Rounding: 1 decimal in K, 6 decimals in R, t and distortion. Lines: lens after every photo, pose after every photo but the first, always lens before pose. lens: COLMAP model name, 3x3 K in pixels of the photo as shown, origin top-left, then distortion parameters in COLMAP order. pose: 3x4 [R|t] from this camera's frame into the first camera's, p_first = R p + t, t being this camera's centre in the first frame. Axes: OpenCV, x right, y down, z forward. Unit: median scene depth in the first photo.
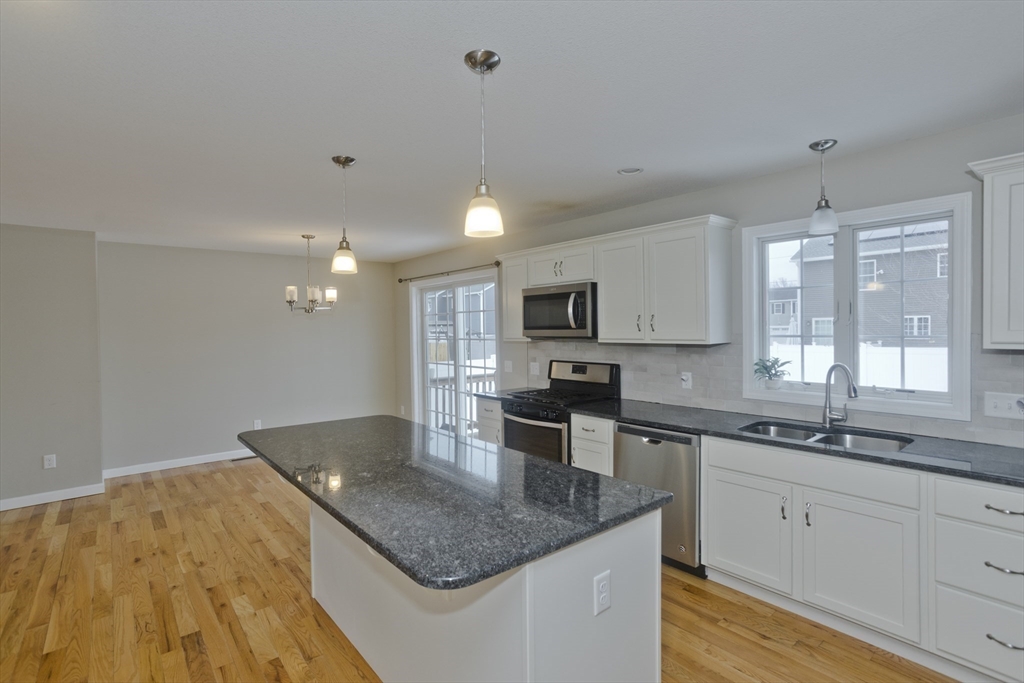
lens RADIAL K [[499.5, 0, 515.4], [0, 499.5, 334.8], [0, 0, 1]] dist [-0.052612, 0.032400]
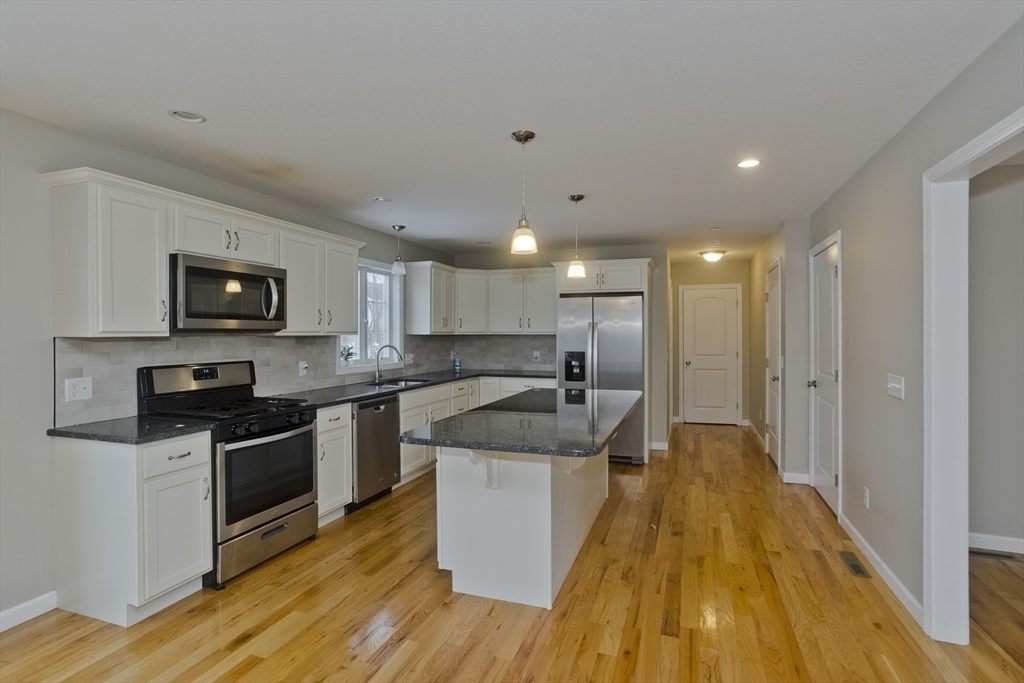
lens RADIAL K [[499.5, 0, 515.4], [0, 499.5, 334.8], [0, 0, 1]] dist [-0.052612, 0.032400]
pose [[-0.510527, 0.012257, 0.859774, -1.021019], [0.021594, 0.999766, -0.001431, 0.029178], [-0.859591, 0.017835, -0.510672, 1.326329]]
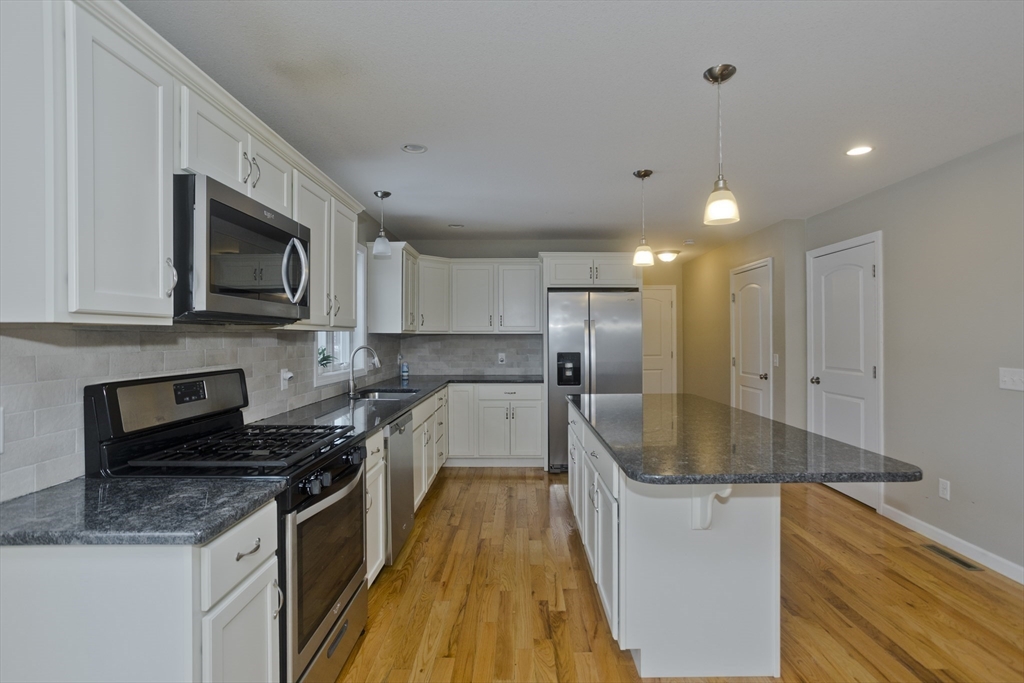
lens RADIAL K [[499.5, 0, 515.4], [0, 499.5, 334.8], [0, 0, 1]] dist [-0.052612, 0.032400]
pose [[-0.762568, 0.018185, 0.646652, -0.515990], [0.022198, 0.999752, -0.001938, 0.034293], [-0.646527, 0.012877, -0.762783, 1.558652]]
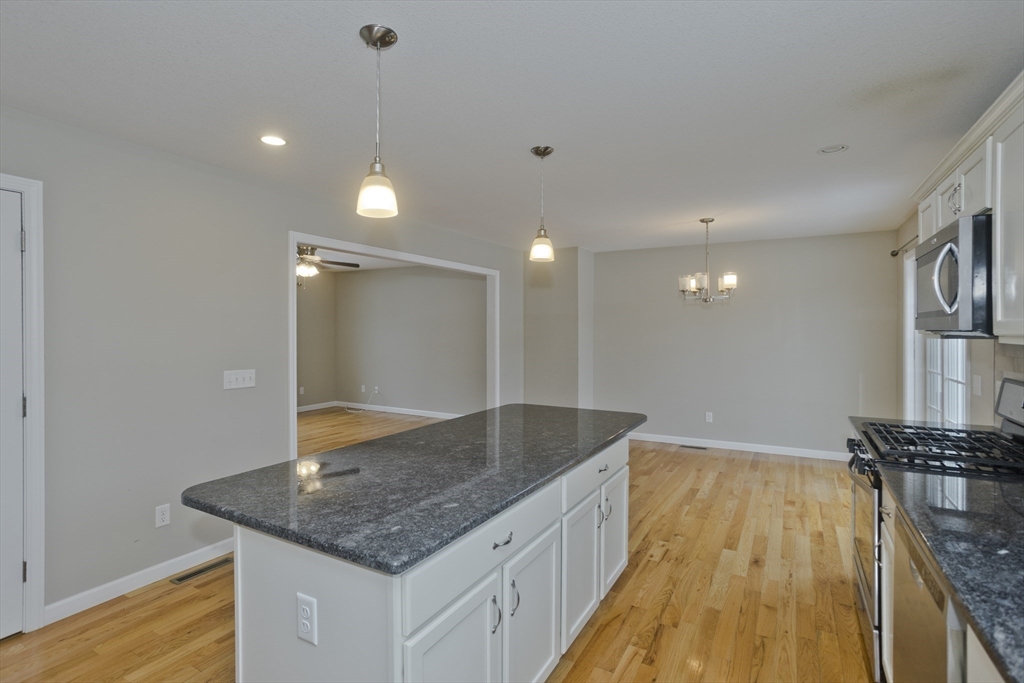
lens RADIAL K [[504.4, 0, 510.9], [0, 504.4, 334.8], [0, 0, 1]] dist [-0.003270, -0.000026]
pose [[0.350119, 0.026274, -0.936337, 0.541450], [-0.018794, 0.999602, 0.021022, 0.005474], [0.936517, 0.010238, 0.350473, 0.504920]]
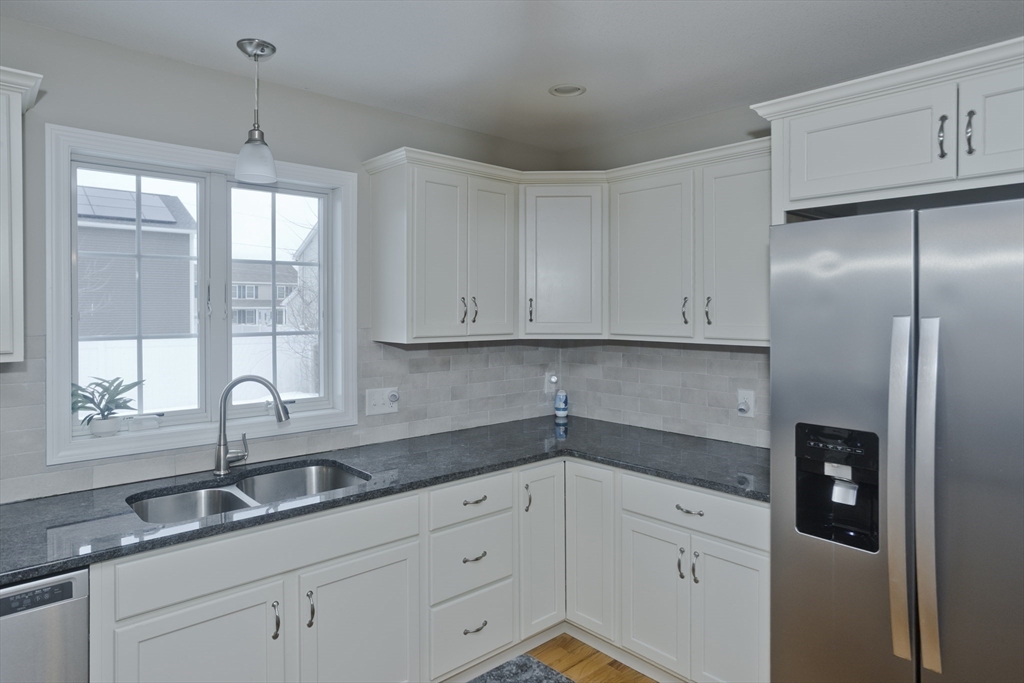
lens RADIAL K [[619.6, 0, 513.5], [0, 619.6, 315.2], [0, 0, 1]] dist [-0.024604, 0.025250]
pose [[-0.038986, 0.004268, 0.999231, -0.181736], [0.015275, 0.999877, -0.003675, -0.013641], [-0.999123, 0.015120, -0.039046, 0.575856]]
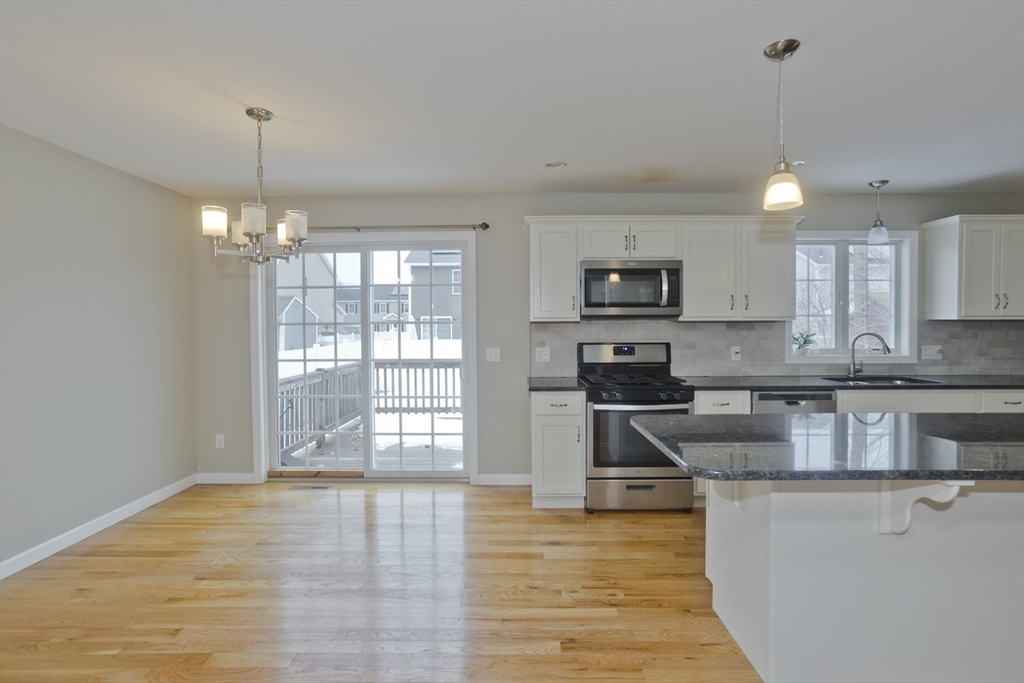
lens RADIAL K [[499.5, 0, 515.4], [0, 499.5, 334.8], [0, 0, 1]] dist [-0.052612, 0.032400]
pose [[0.648718, -0.007514, 0.760992, -0.992251], [0.007134, 0.999967, 0.003793, 0.045395], [-0.760995, 0.002968, 0.648751, 0.734019]]
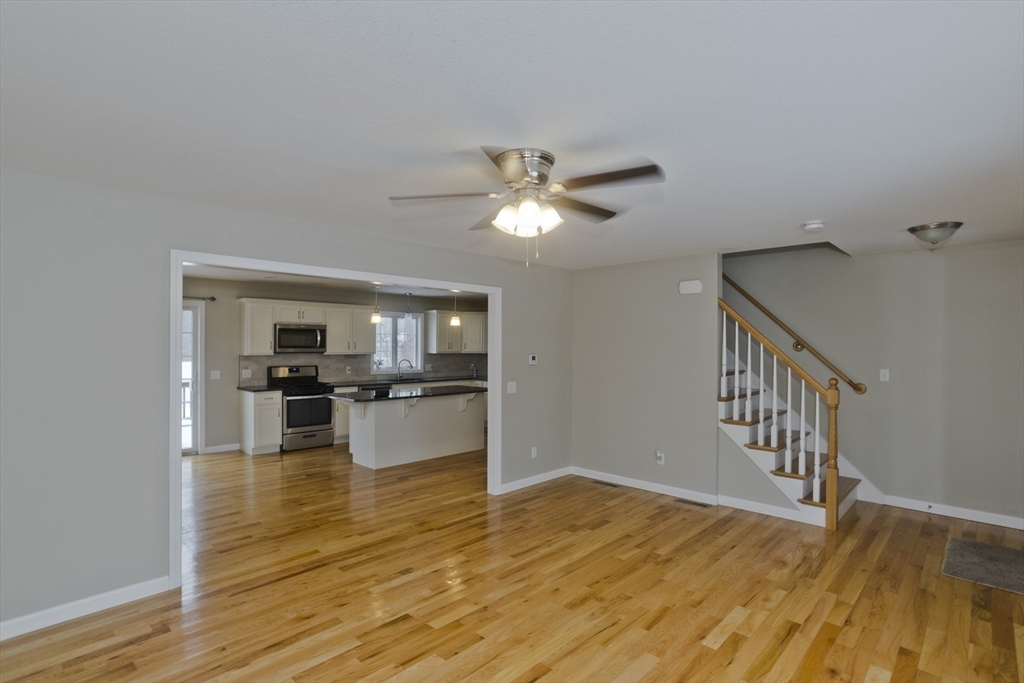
lens RADIAL K [[499.5, 0, 515.4], [0, 499.5, 334.8], [0, 0, 1]] dist [-0.052612, 0.032400]
pose [[-0.108297, 0.034895, 0.993506, -2.371044], [0.012790, 0.999350, -0.033706, 0.015456], [-0.994036, 0.009057, -0.108673, 0.538502]]
